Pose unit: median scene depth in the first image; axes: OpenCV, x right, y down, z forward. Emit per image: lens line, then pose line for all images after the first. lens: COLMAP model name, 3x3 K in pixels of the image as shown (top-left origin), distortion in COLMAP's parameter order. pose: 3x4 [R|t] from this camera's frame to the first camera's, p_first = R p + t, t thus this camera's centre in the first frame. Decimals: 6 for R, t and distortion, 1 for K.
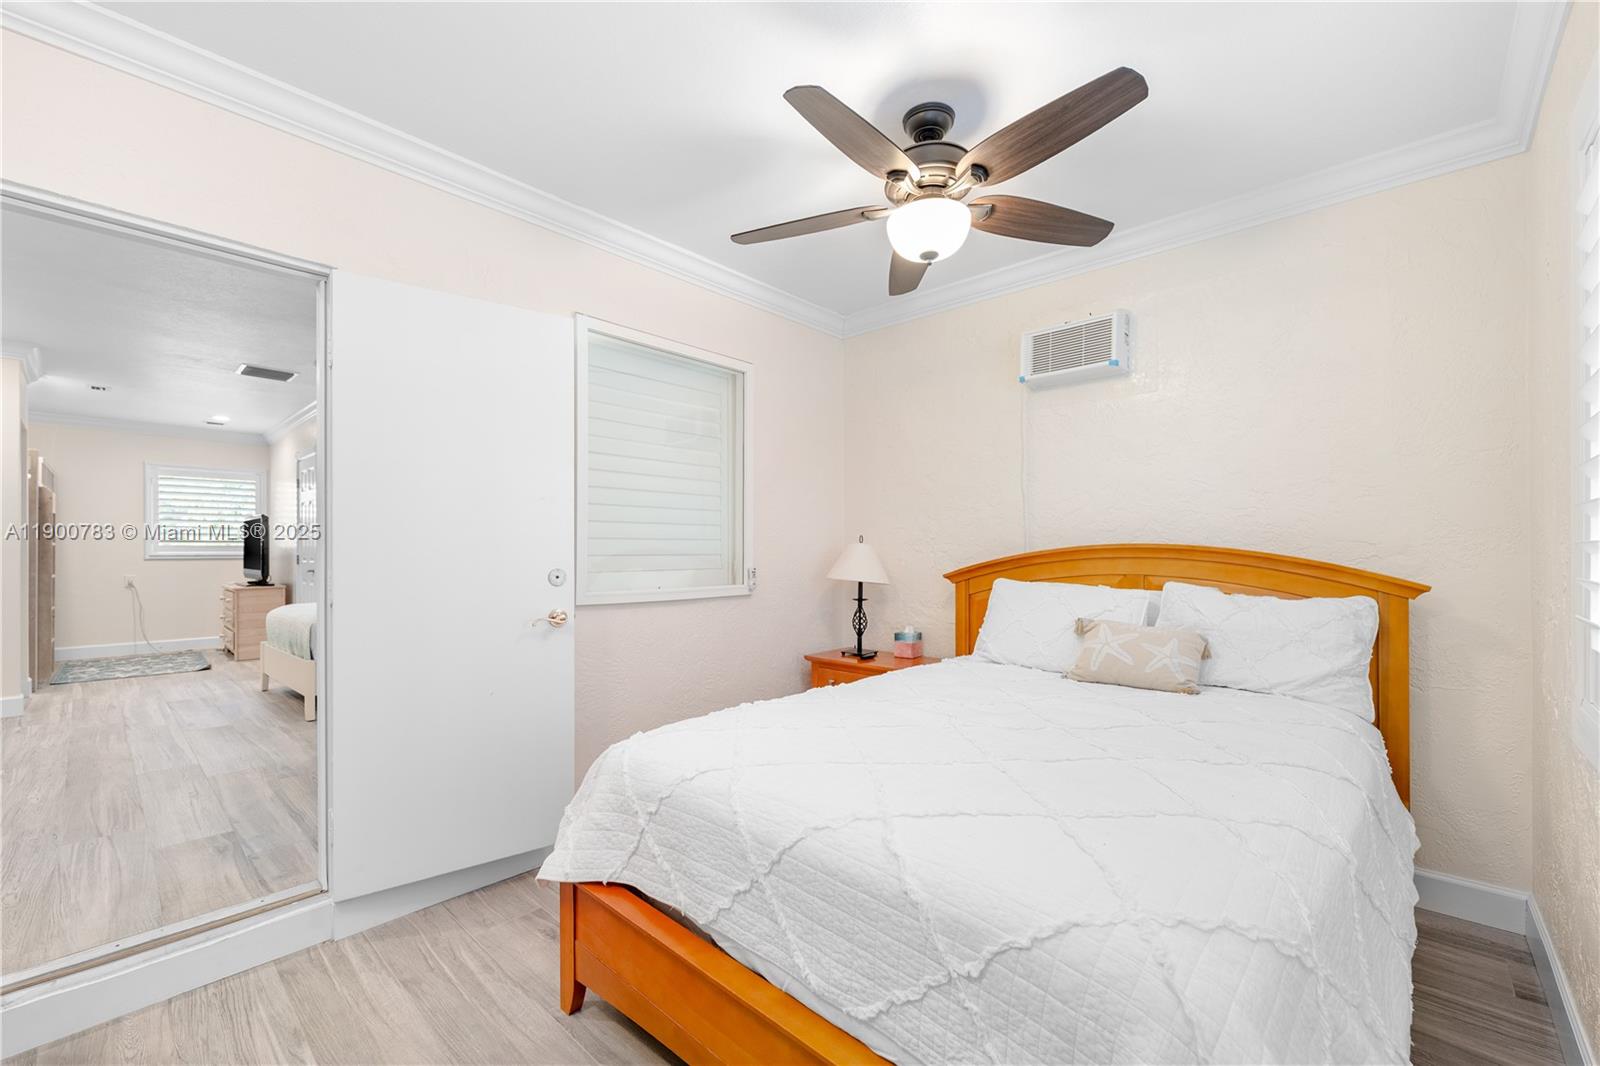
lens RADIAL K [[650.8, 0, 796.8], [0, 650.8, 546.6], [0, 0, 1]] dist [0.001877, 0.000851]
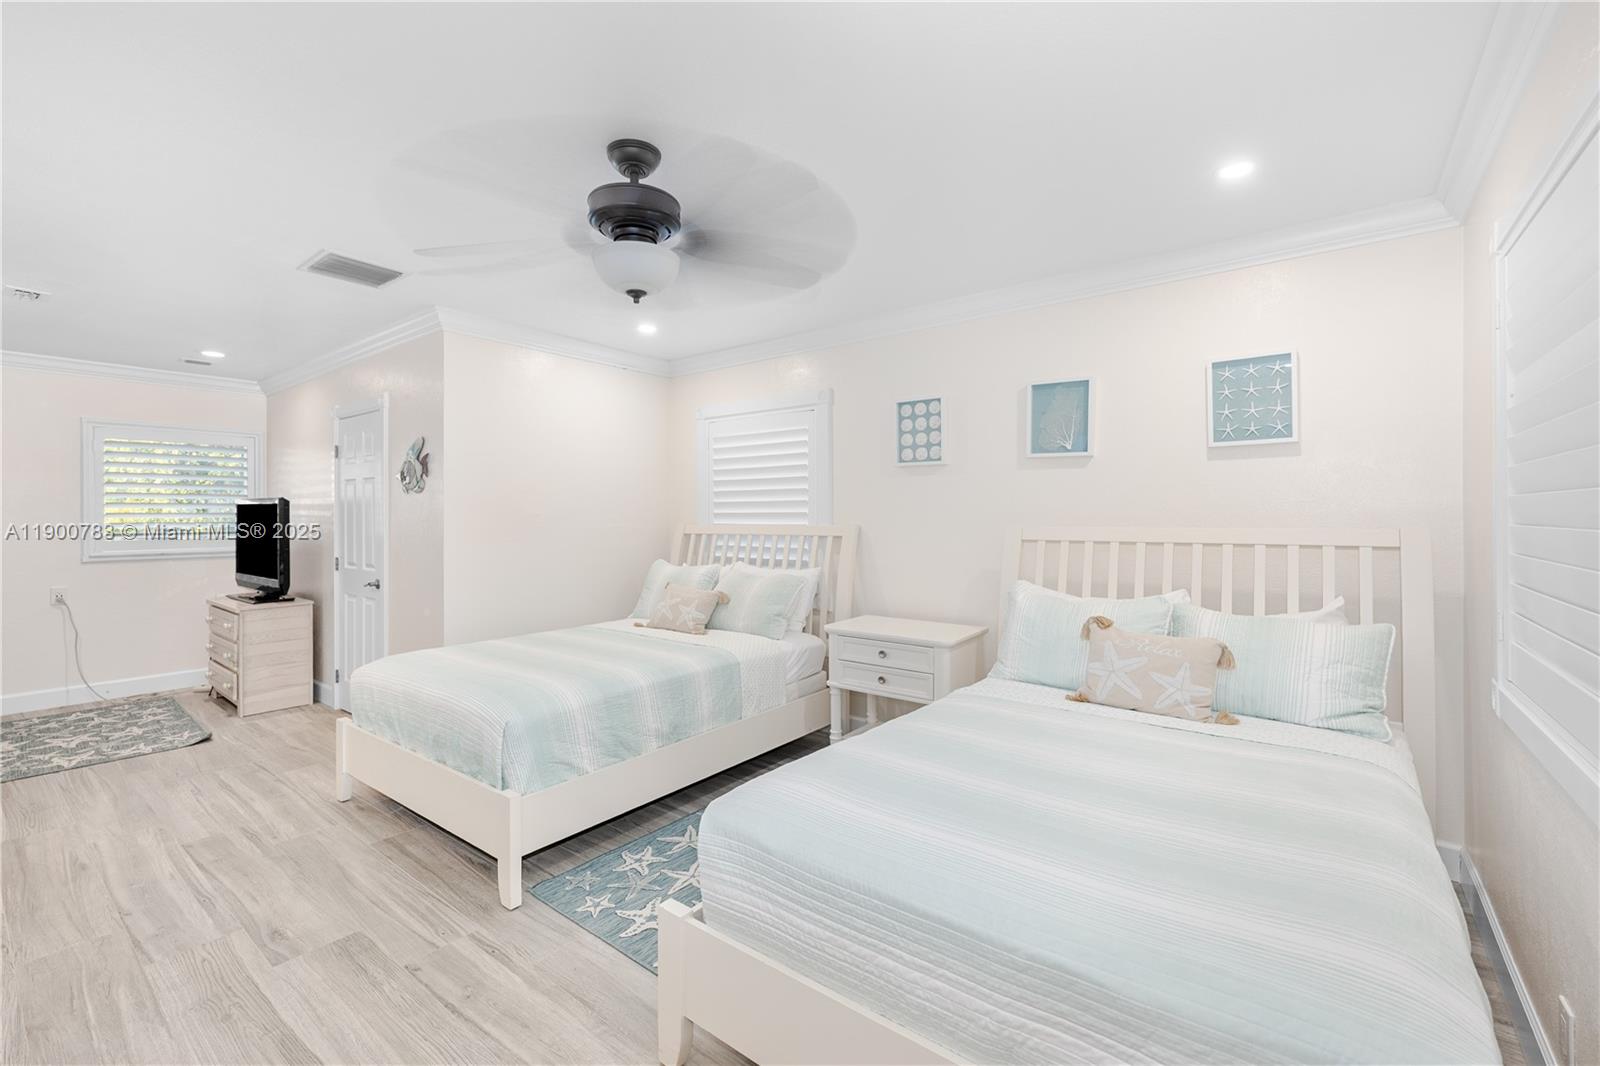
lens RADIAL K [[650.8, 0, 800.2], [0, 650.8, 521.2], [0, 0, 1]] dist [0.001877, 0.000851]
pose [[0.995395, 0.011902, 0.095114, -0.384609], [-0.011836, 0.999929, -0.001252, -0.033608], [-0.095122, 0.000120, 0.995466, 0.305950]]
